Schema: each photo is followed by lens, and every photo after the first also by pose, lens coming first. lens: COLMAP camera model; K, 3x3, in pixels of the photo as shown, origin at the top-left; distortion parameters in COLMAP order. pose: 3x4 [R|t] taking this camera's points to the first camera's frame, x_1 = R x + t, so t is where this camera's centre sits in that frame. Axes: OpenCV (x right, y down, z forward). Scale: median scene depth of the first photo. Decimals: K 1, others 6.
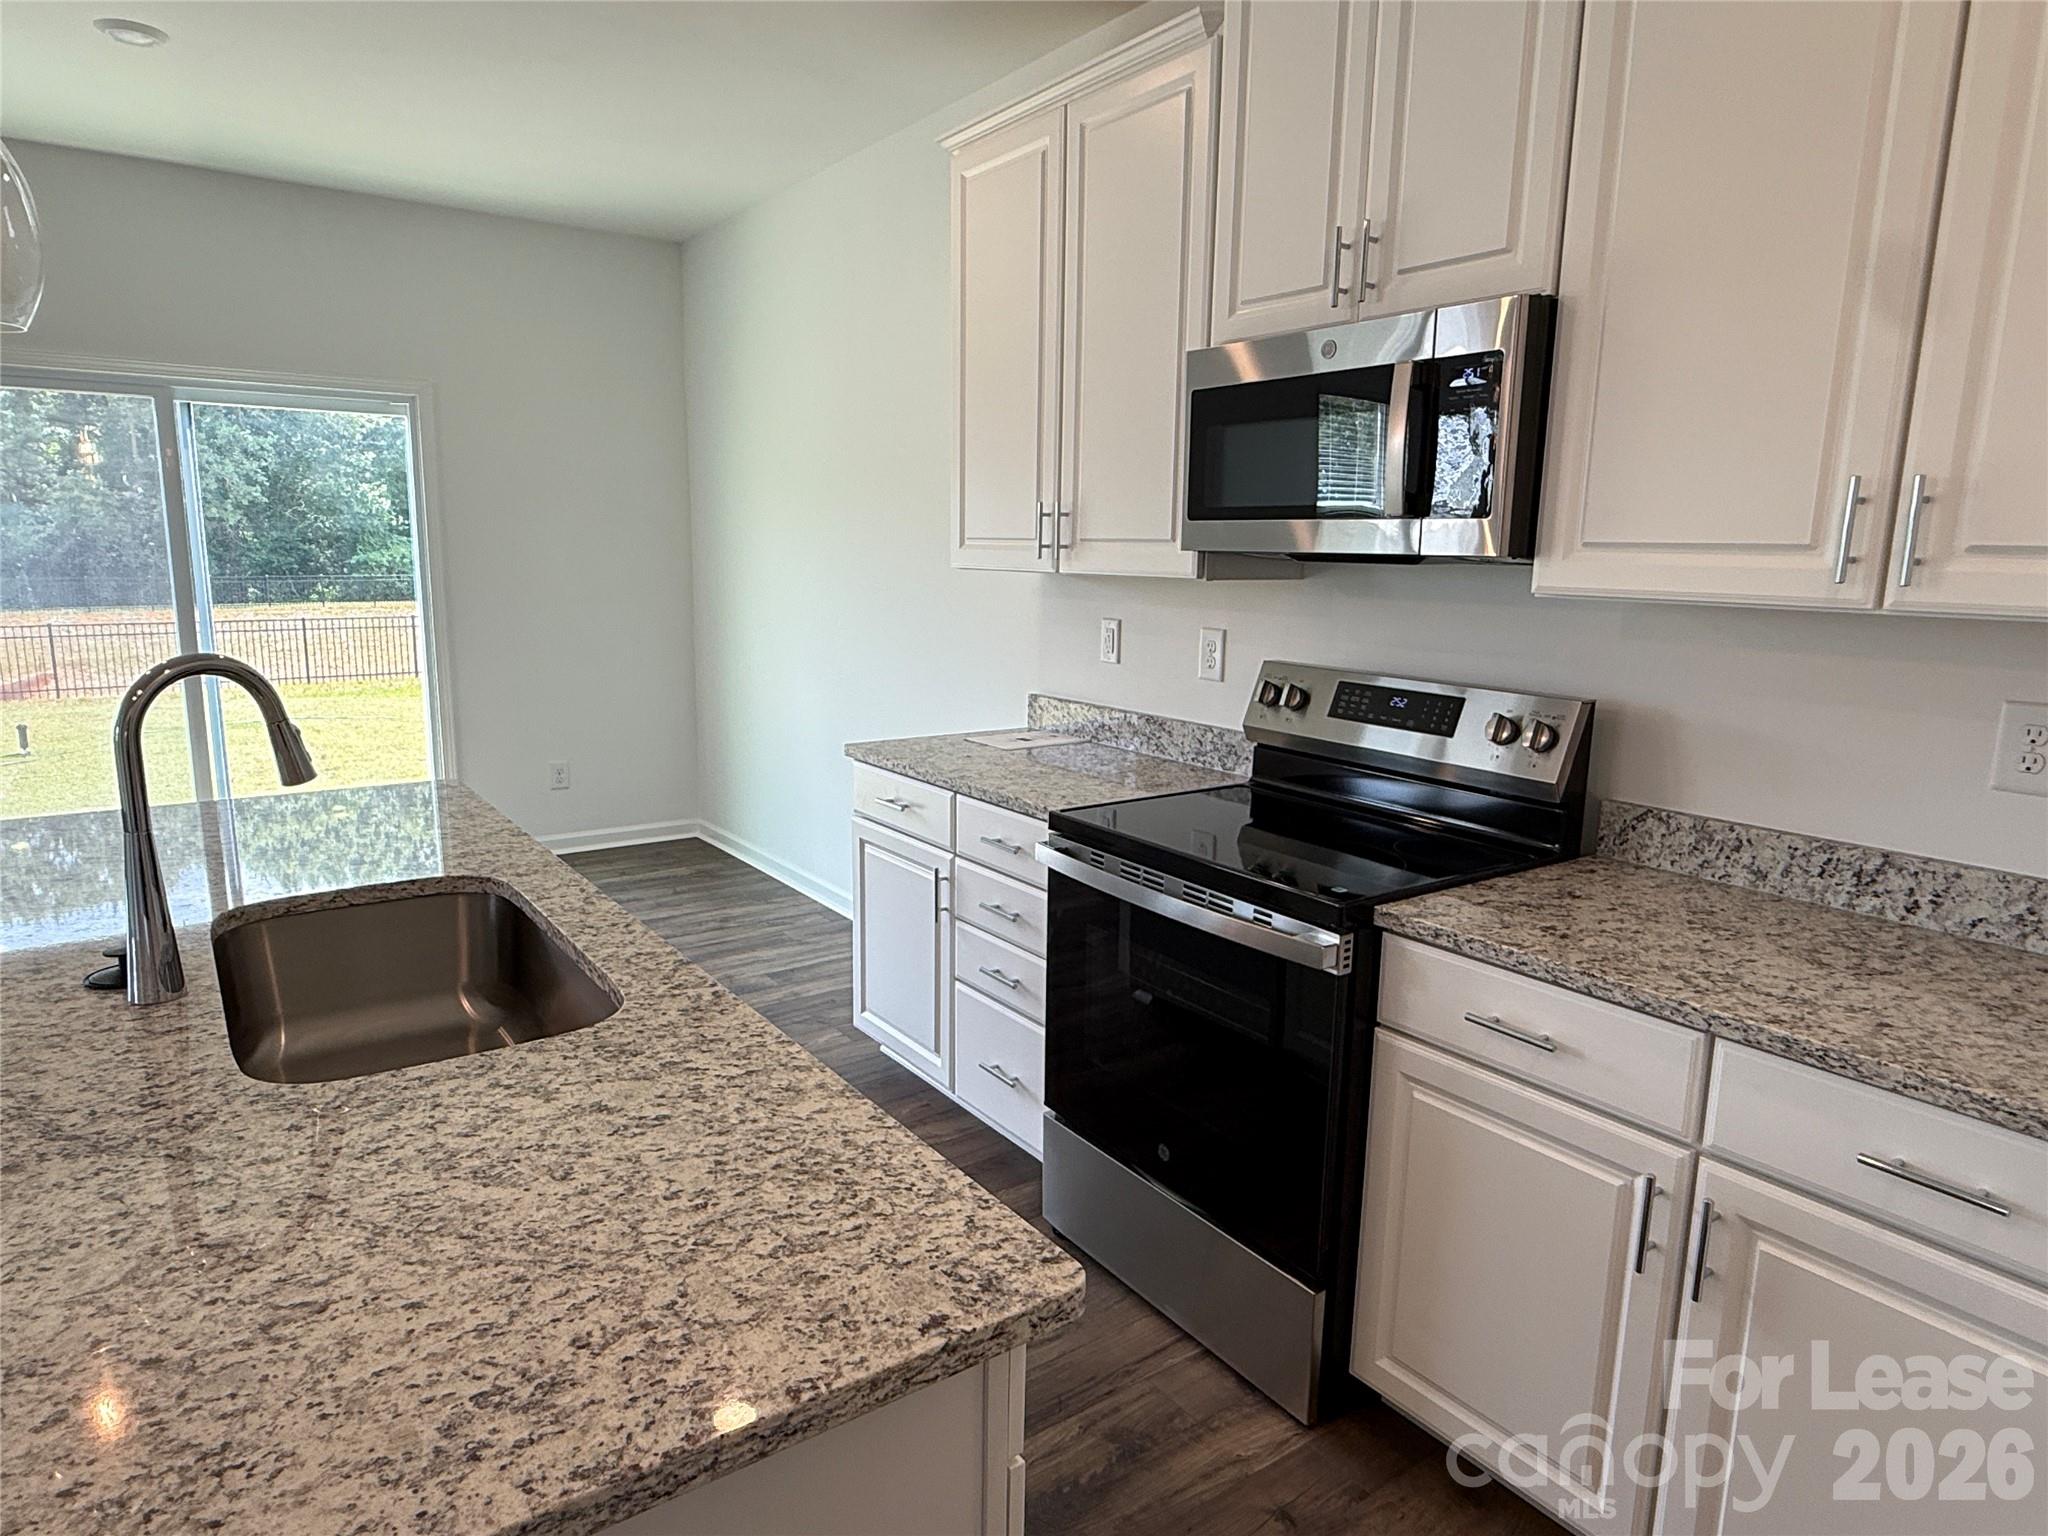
lens RADIAL K [[1226.3, 0, 1024.0], [0, 1226.3, 768.0], [0, 0, 1]] dist [-0.001261, 0.000189]
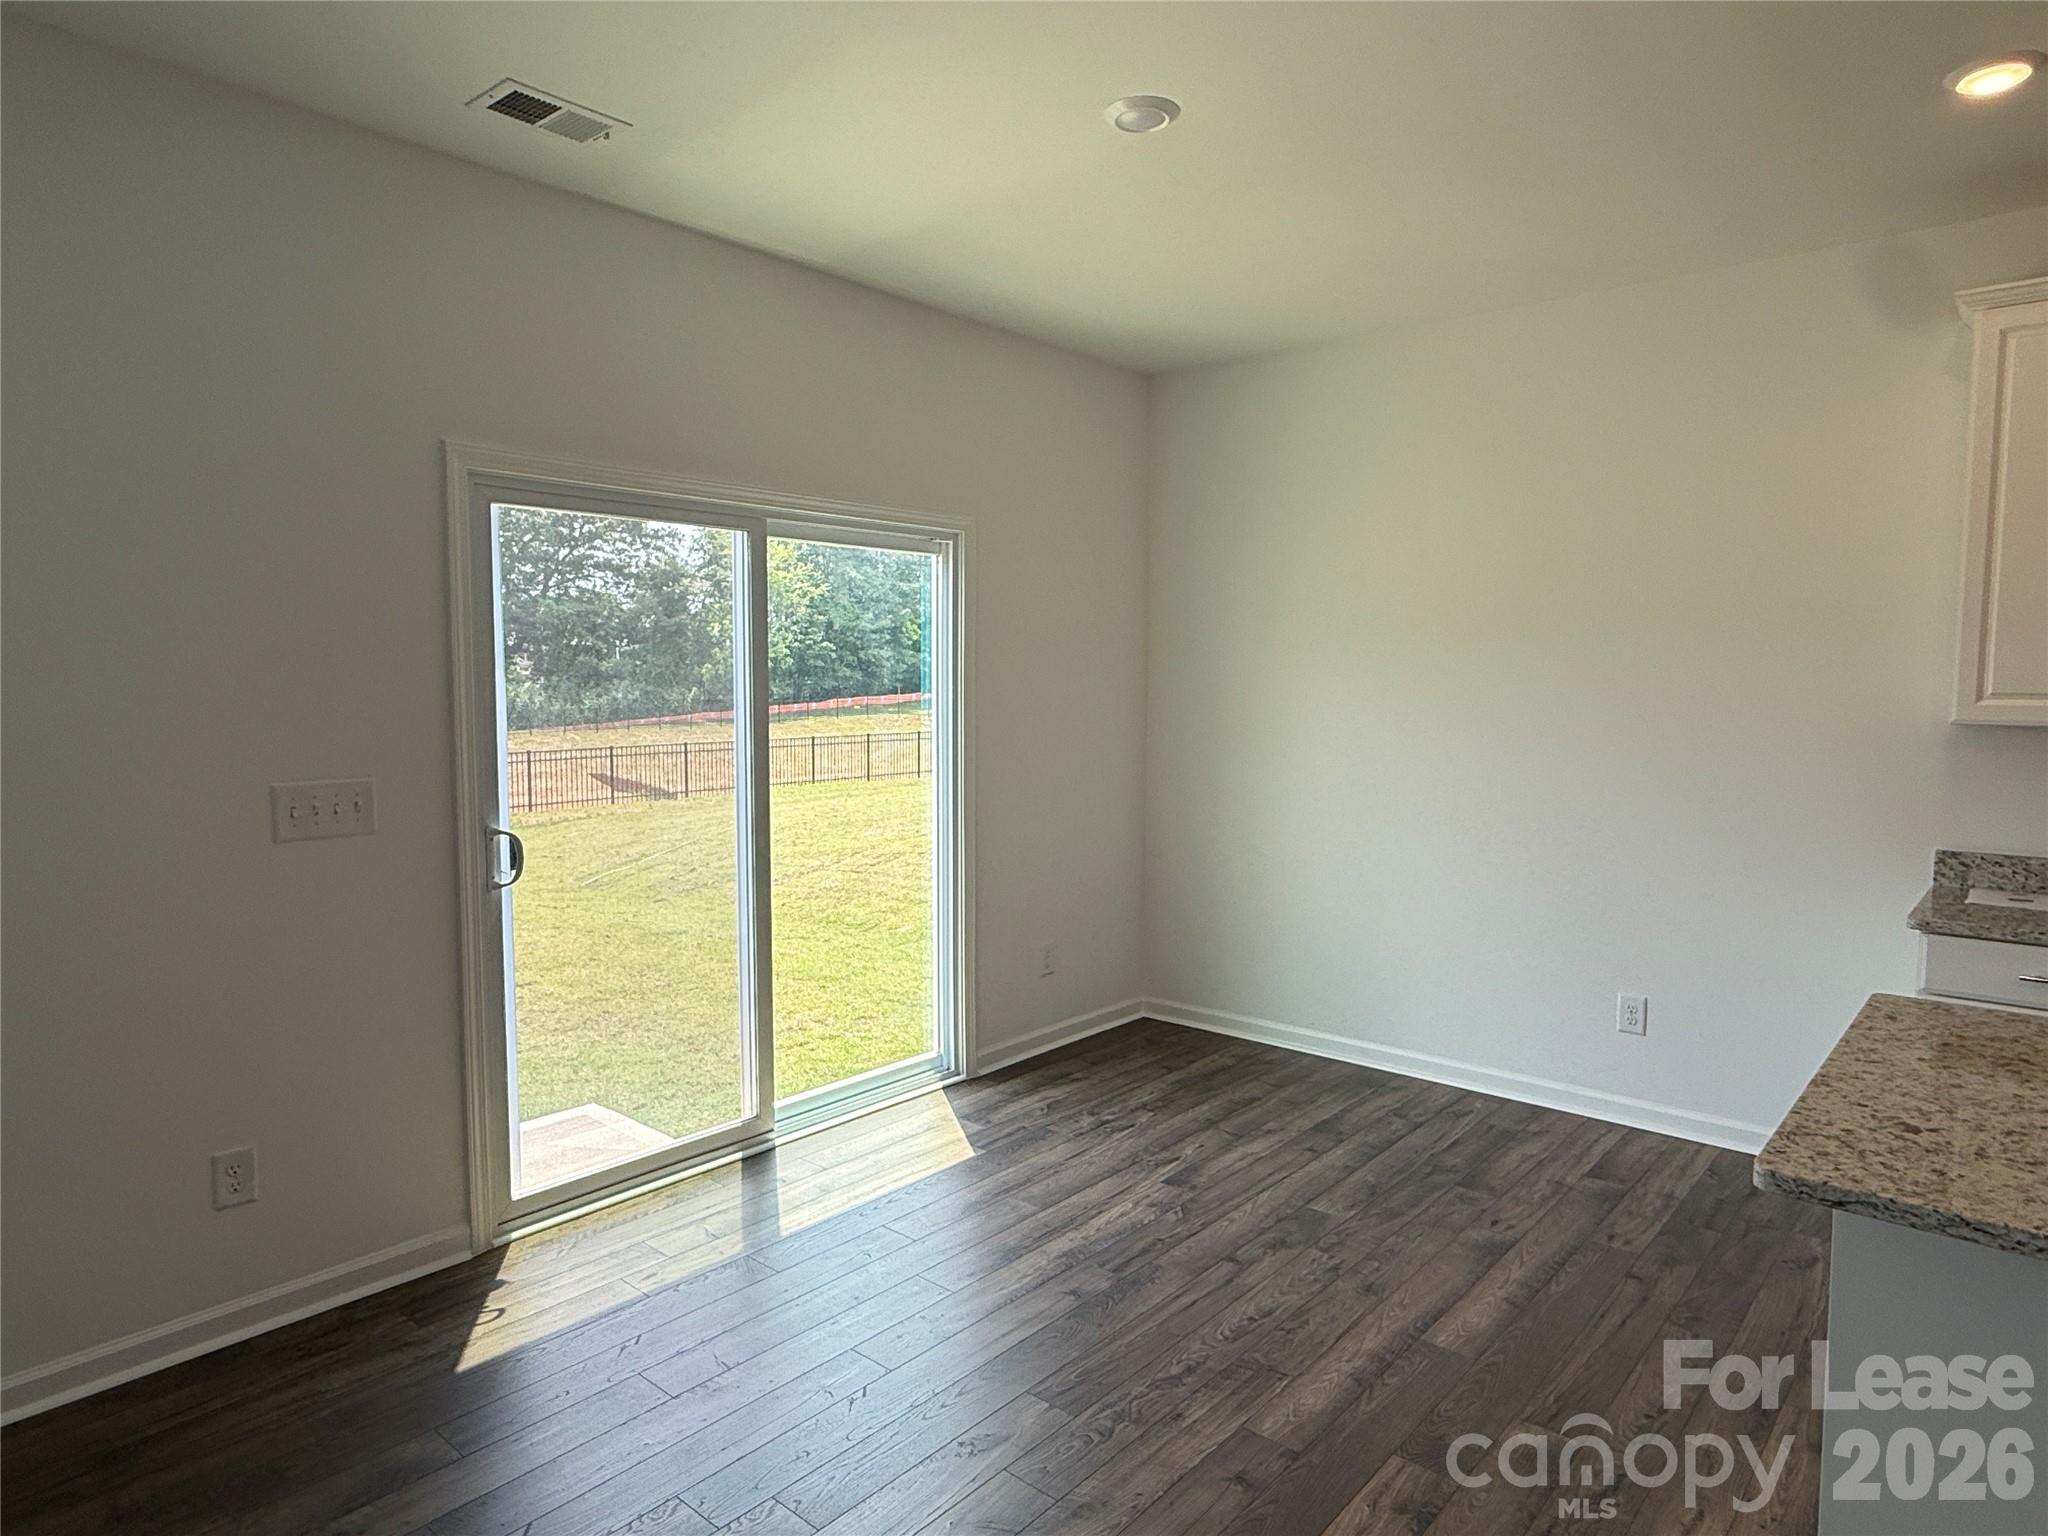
lens RADIAL K [[1226.3, 0, 1024.0], [0, 1226.3, 768.0], [0, 0, 1]] dist [-0.001261, 0.000189]
pose [[0.971316, -0.031239, 0.235733, -0.997302], [0.054552, 0.994168, -0.093031, -0.081074], [-0.231452, 0.103222, 0.967355, 0.250143]]
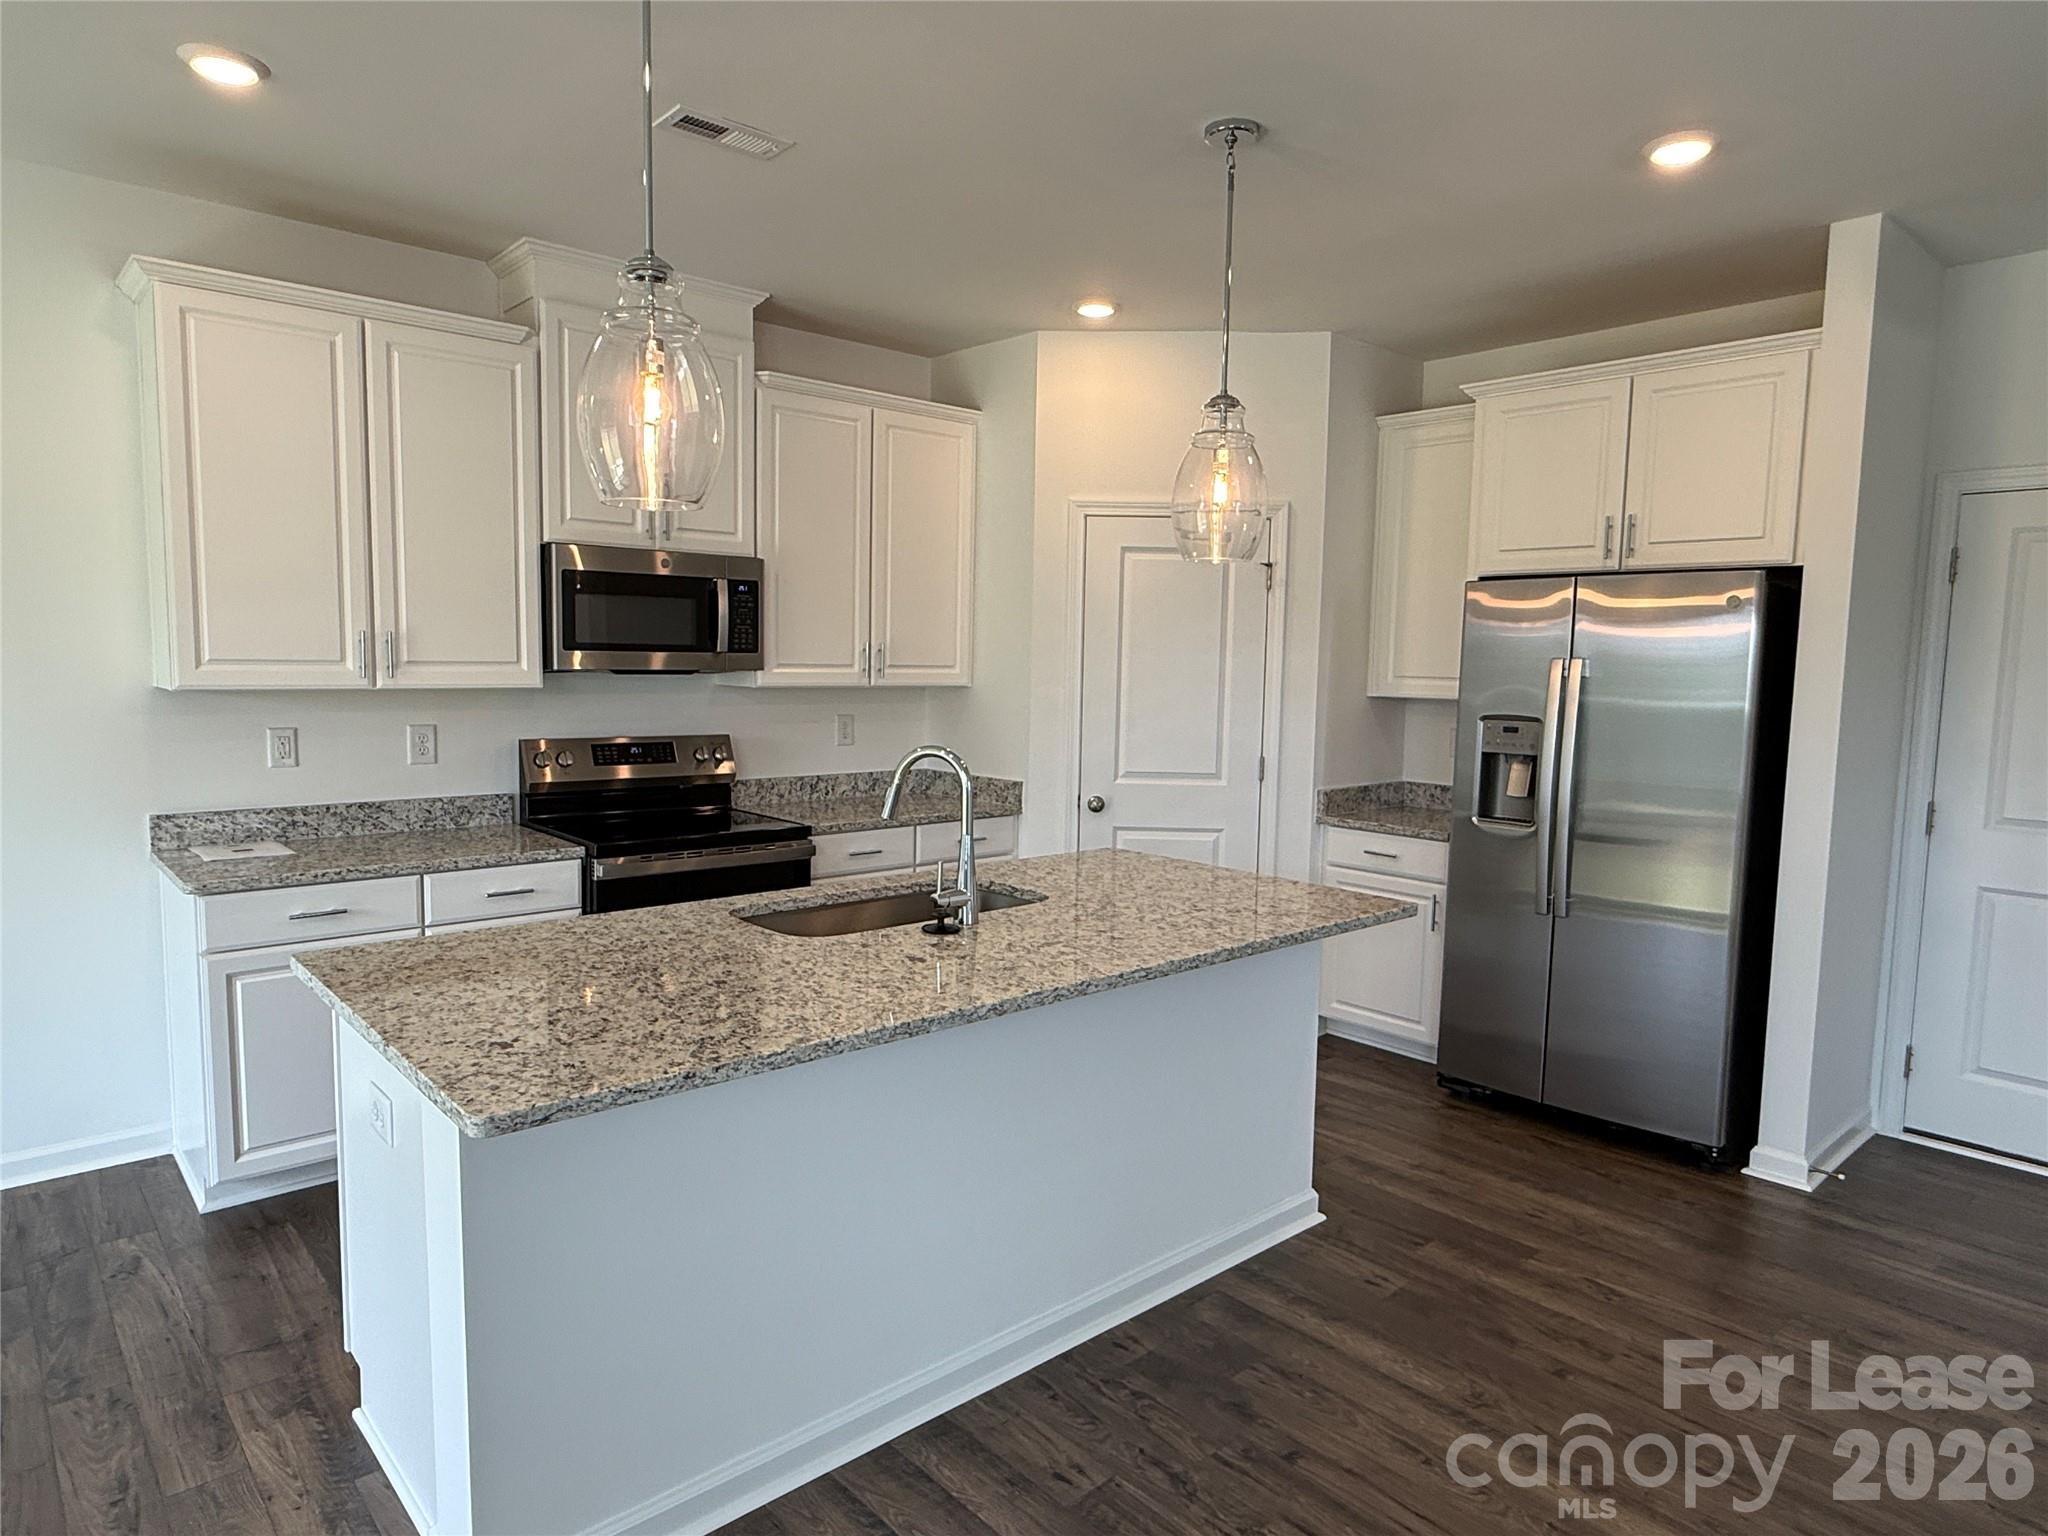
lens RADIAL K [[1226.3, 0, 1024.0], [0, 1226.3, 768.0], [0, 0, 1]] dist [-0.001261, 0.000189]
pose [[-0.111010, -0.111554, 0.987539, -1.109859], [0.158032, 0.979055, 0.128360, -0.122630], [-0.981174, 0.170312, -0.091056, 0.444863]]
